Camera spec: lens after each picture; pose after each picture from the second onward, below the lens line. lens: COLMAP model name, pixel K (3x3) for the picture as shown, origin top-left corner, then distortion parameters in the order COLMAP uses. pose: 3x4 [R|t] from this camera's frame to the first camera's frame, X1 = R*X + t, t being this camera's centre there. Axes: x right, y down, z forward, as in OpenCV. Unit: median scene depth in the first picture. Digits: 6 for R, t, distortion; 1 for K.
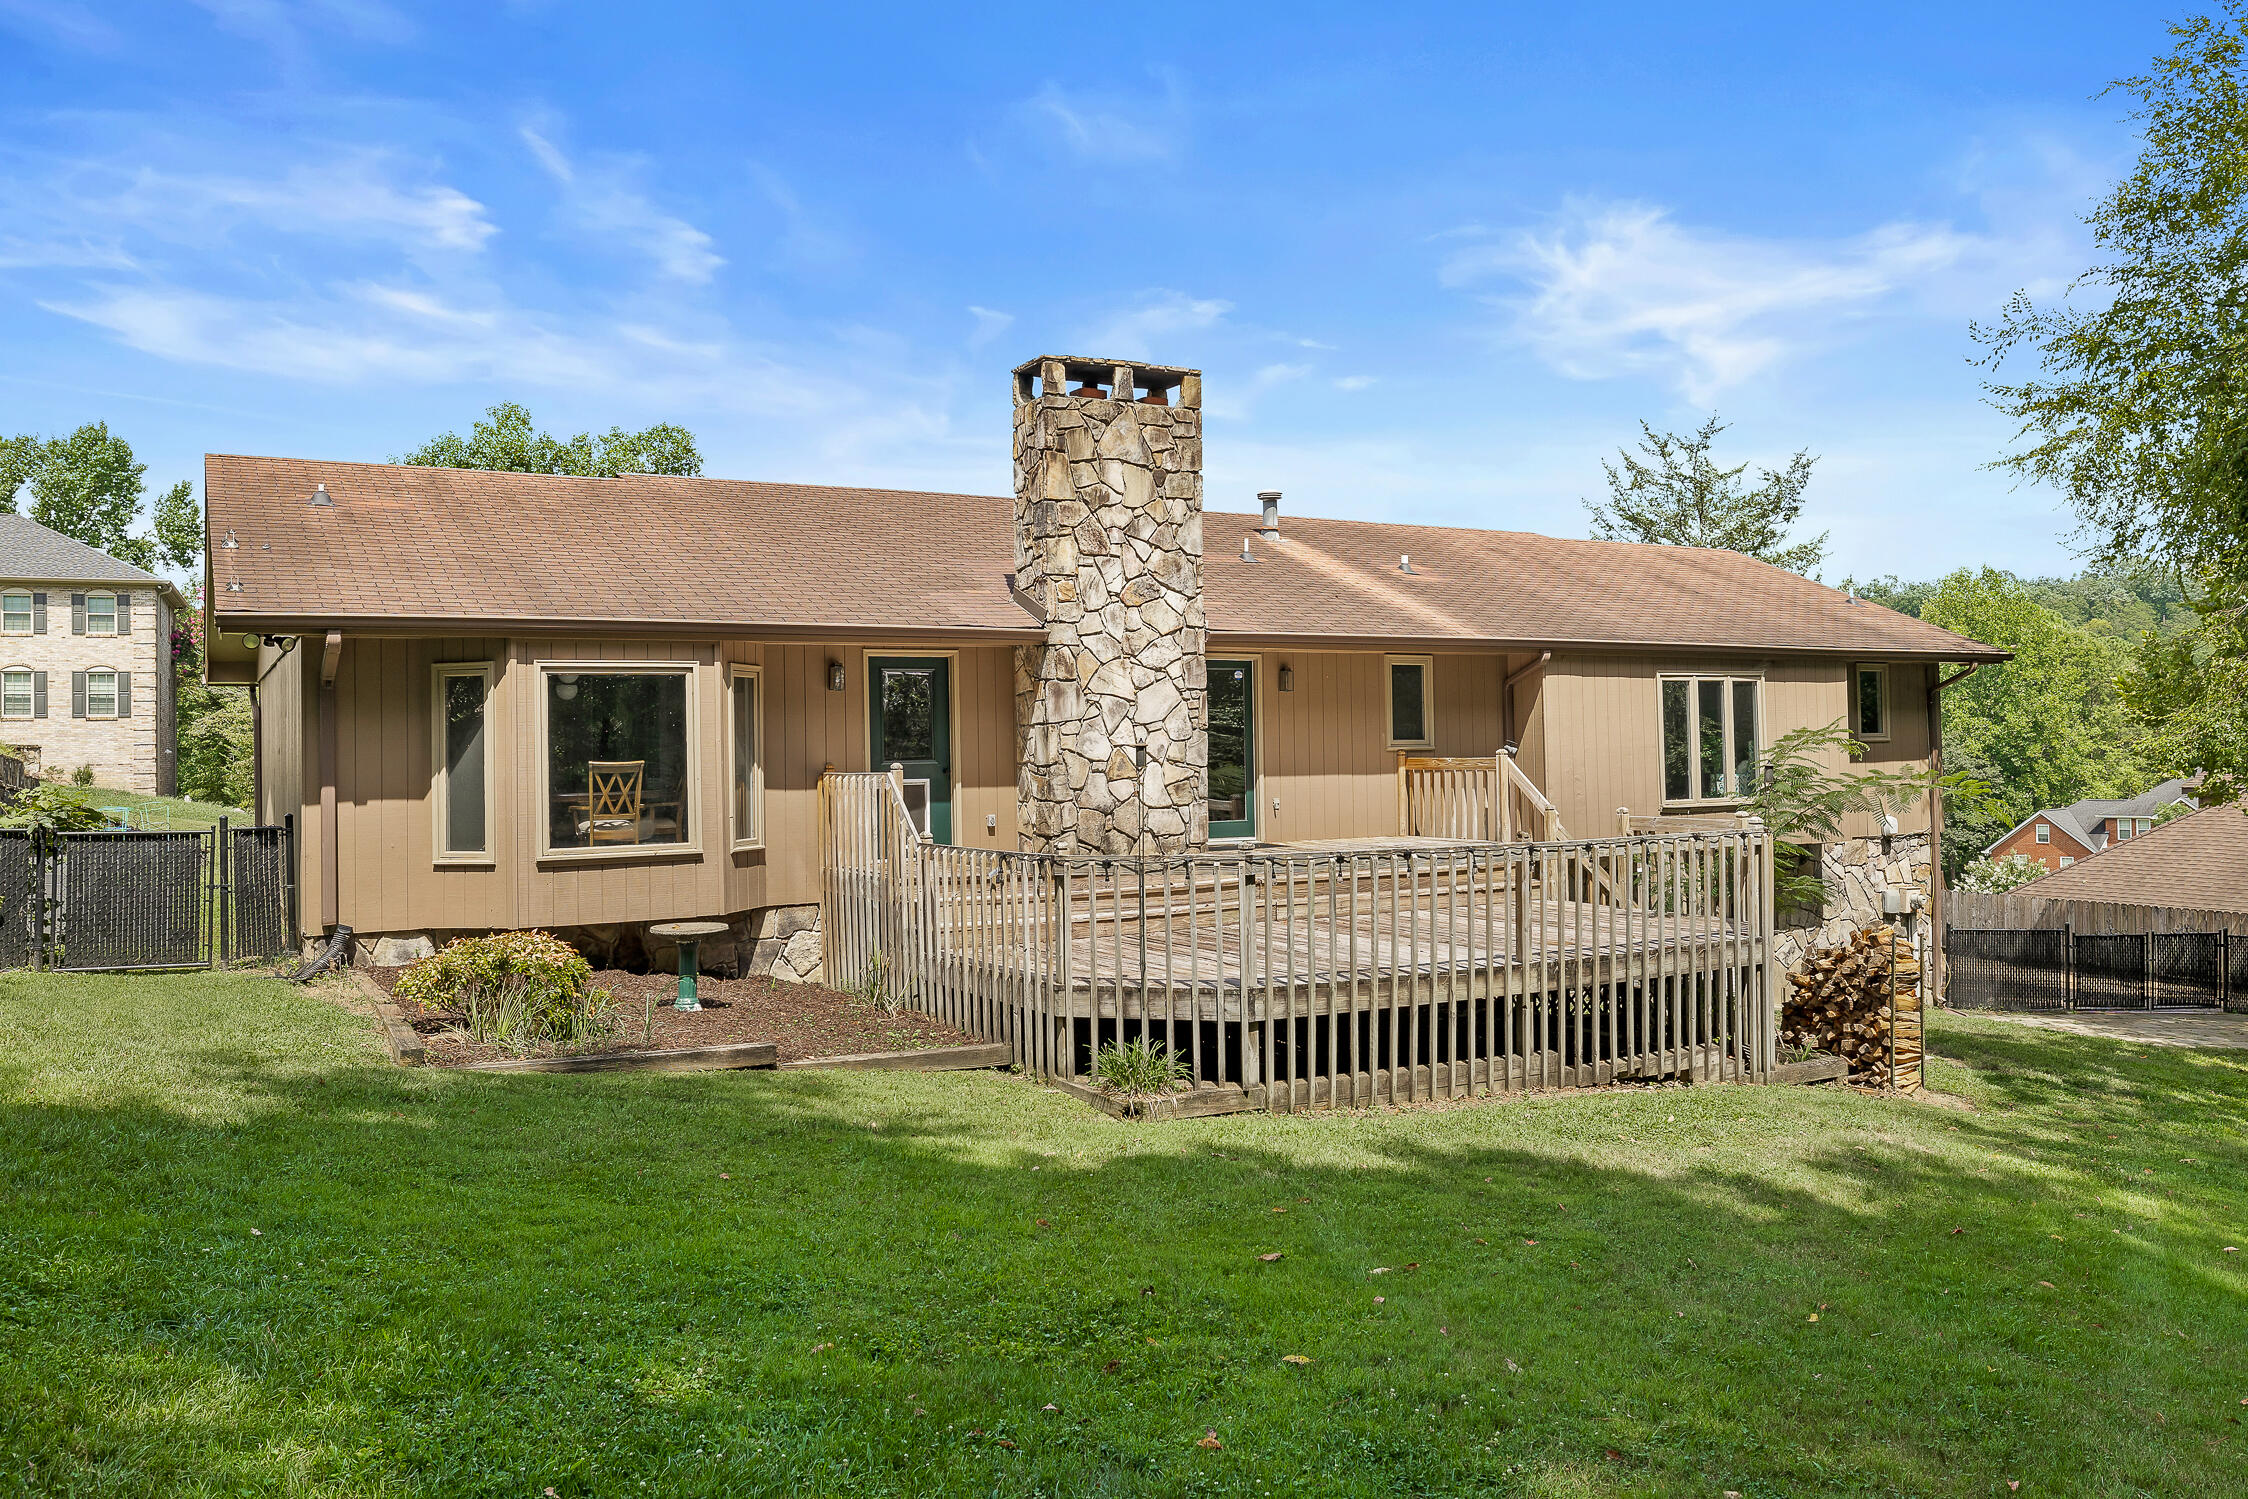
lens RADIAL K [[1626.6, 0, 1118.8], [0, 1626.6, 741.2], [0, 0, 1]] dist [-0.001633, 0.000756]
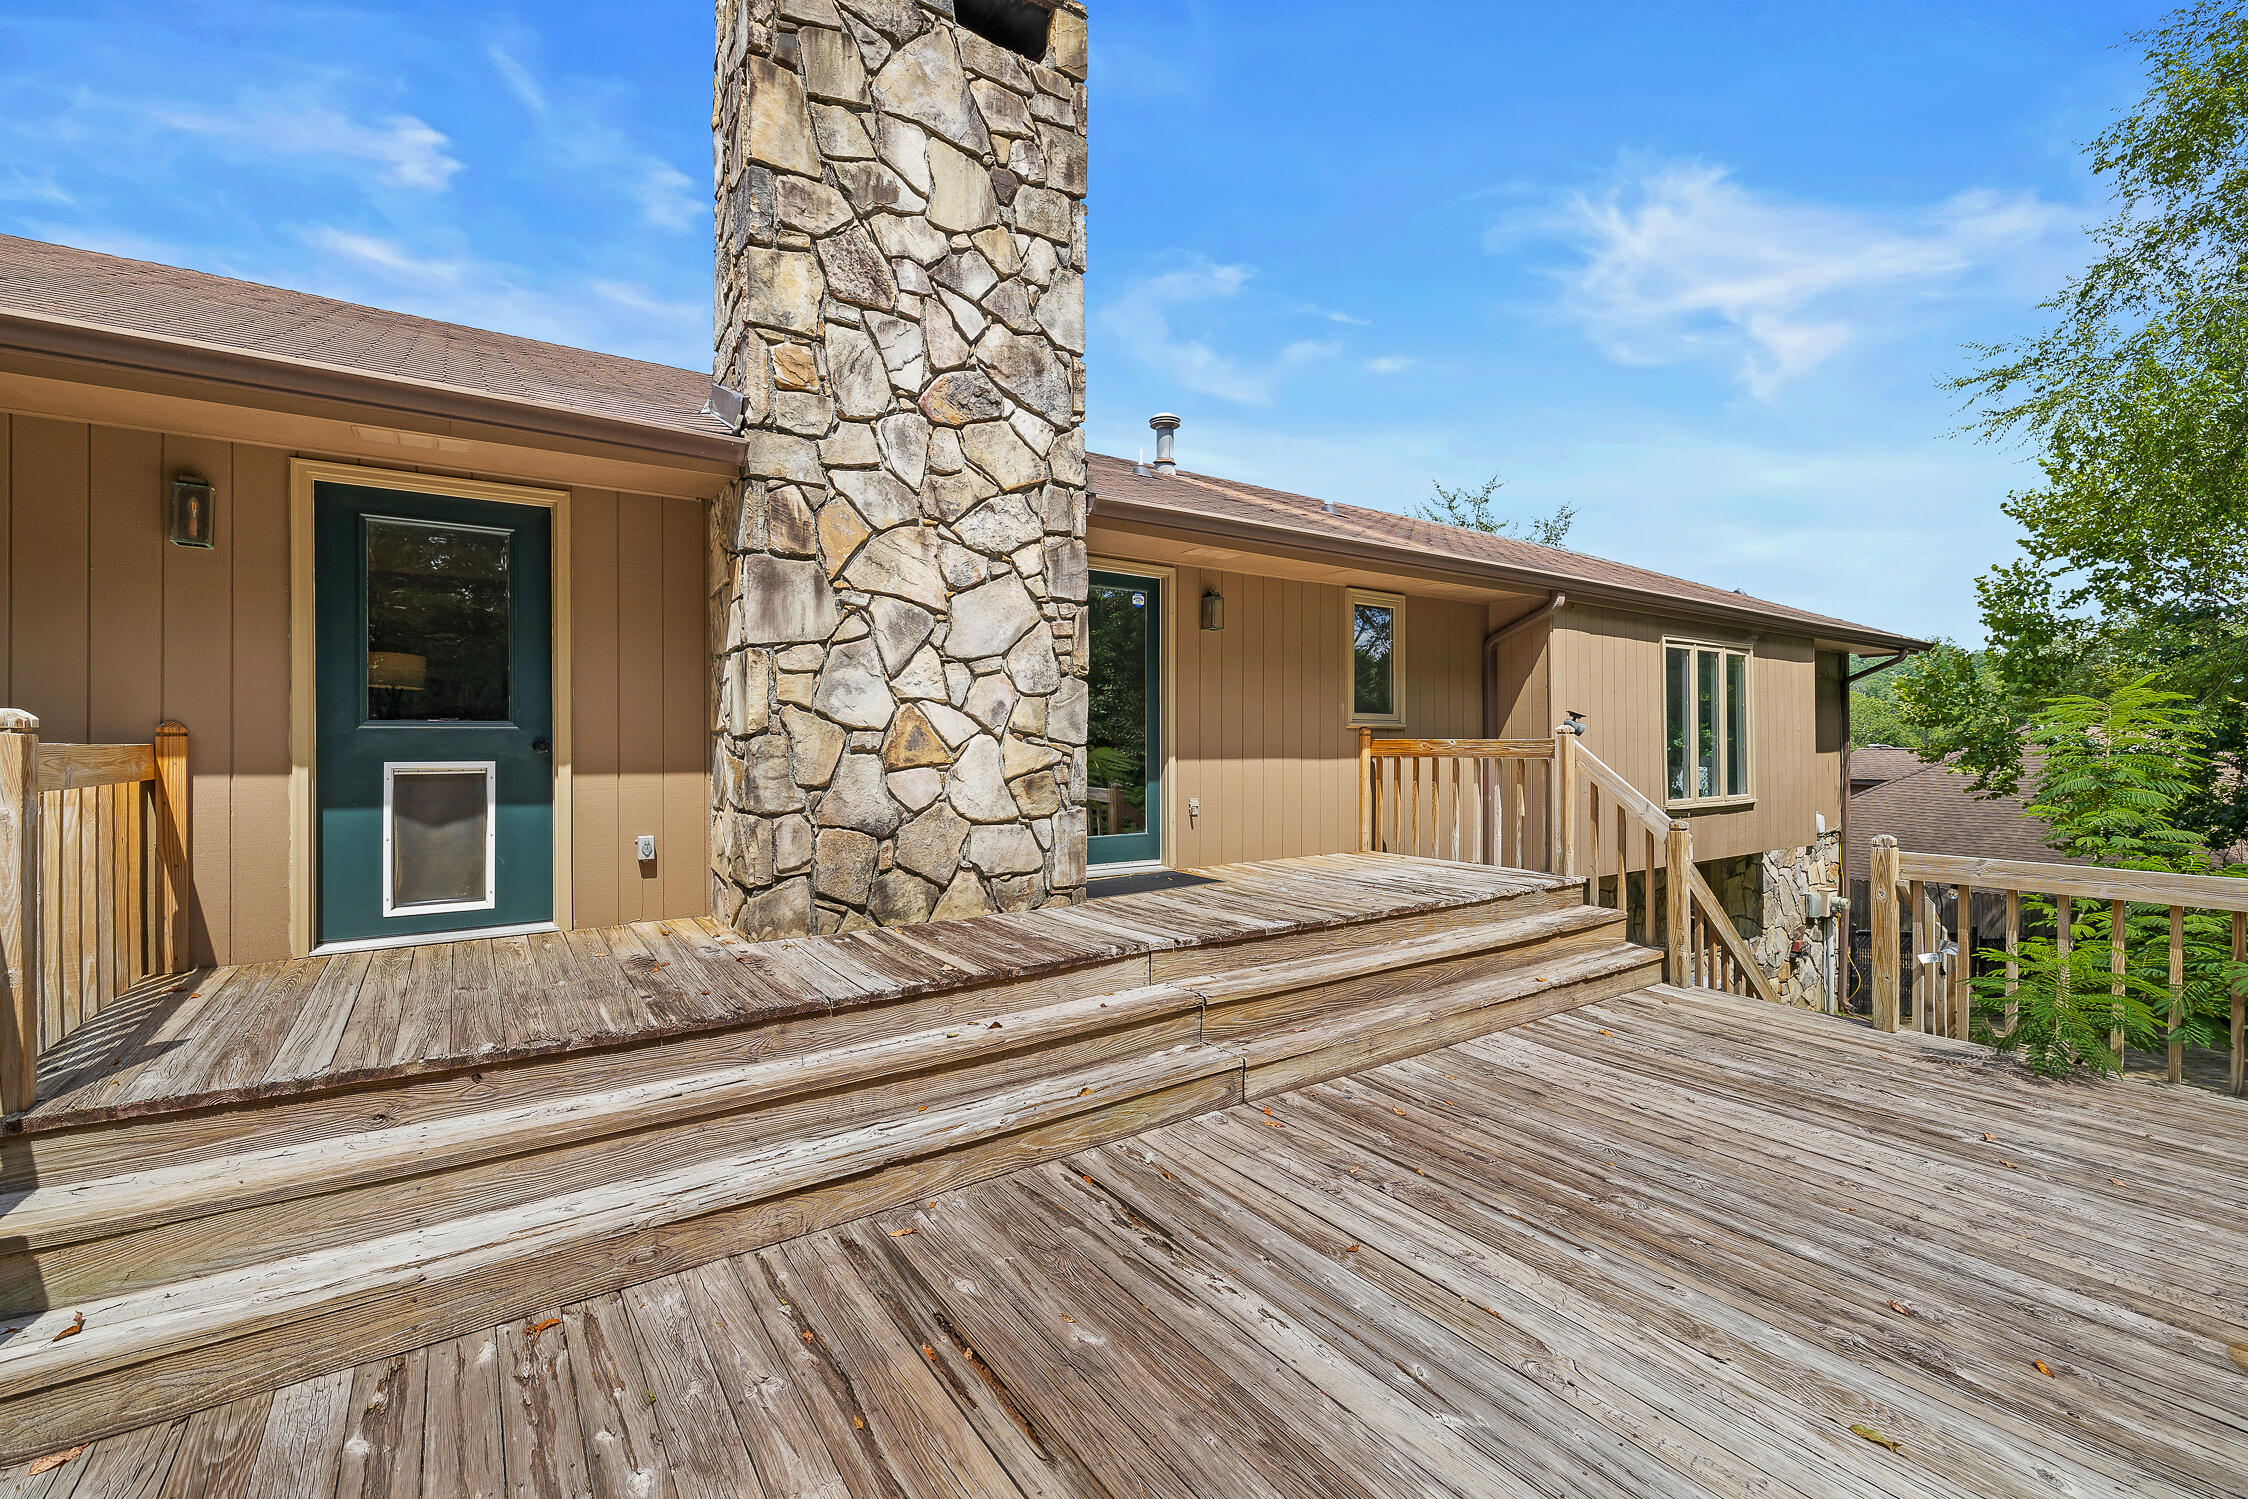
lens RADIAL K [[945.7, 0, 1118.3], [0, 945.7, 736.5], [0, 0, 1]] dist [0.001620, 0.000197]
pose [[0.995683, 0.016591, 0.091328, 0.036803], [-0.016534, 0.999862, -0.001378, 0.013220], [-0.091338, -0.000138, 0.995820, 0.698770]]
